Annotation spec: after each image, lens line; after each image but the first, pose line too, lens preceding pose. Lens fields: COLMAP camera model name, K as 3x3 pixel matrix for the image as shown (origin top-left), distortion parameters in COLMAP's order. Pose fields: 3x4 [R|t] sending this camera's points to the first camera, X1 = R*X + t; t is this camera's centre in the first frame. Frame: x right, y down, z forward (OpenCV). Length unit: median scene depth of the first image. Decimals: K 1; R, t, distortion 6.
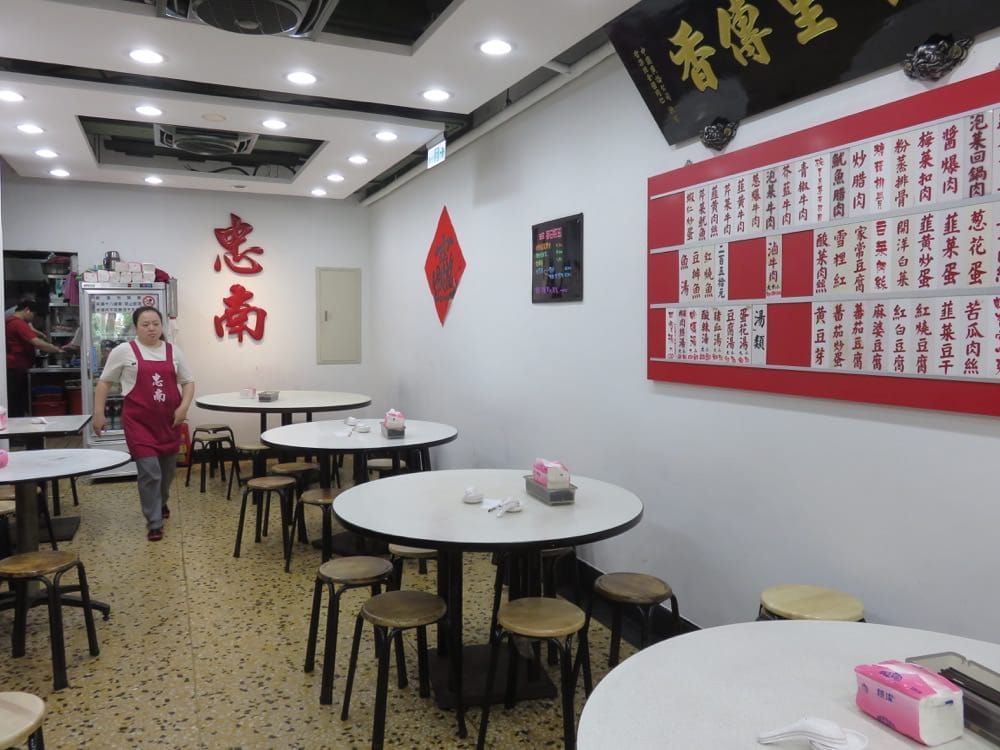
lens RADIAL K [[793.9, 0, 500.0], [0, 793.9, 375.0], [0, 0, 1]] dist [0.005786, 0.002108]
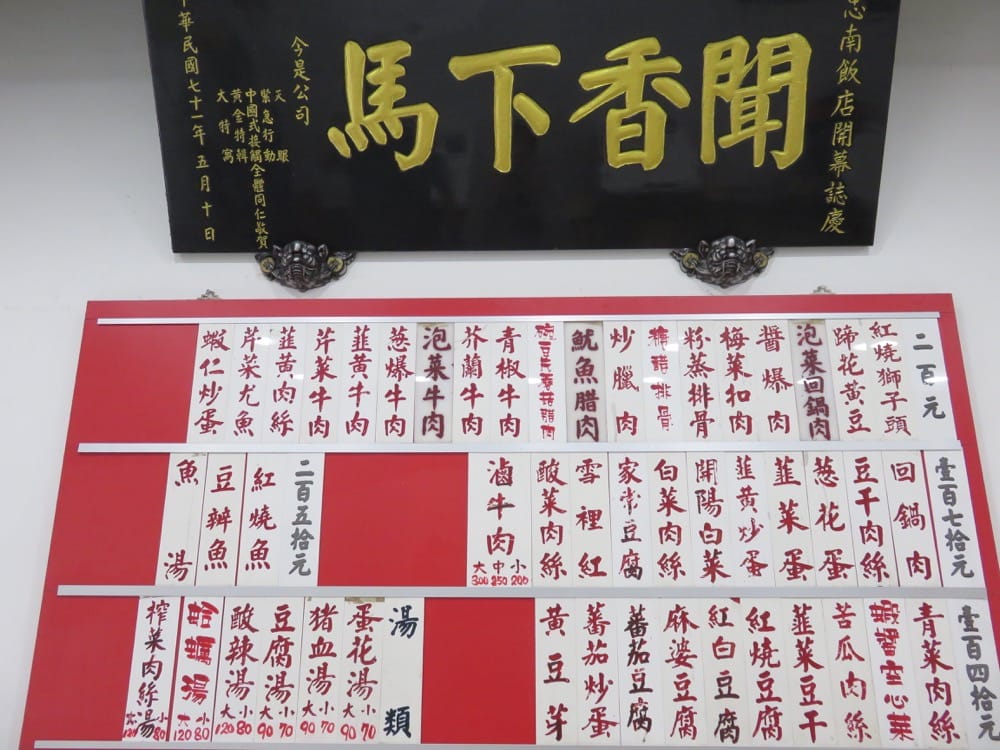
lens RADIAL K [[793.9, 0, 500.0], [0, 793.9, 375.0], [0, 0, 1]] dist [0.005786, 0.002108]
pose [[0.451444, 0.219975, 0.864760, -0.073493], [0.042706, 0.962699, -0.267183, -0.087764], [-0.891277, 0.157549, 0.425210, 0.740358]]
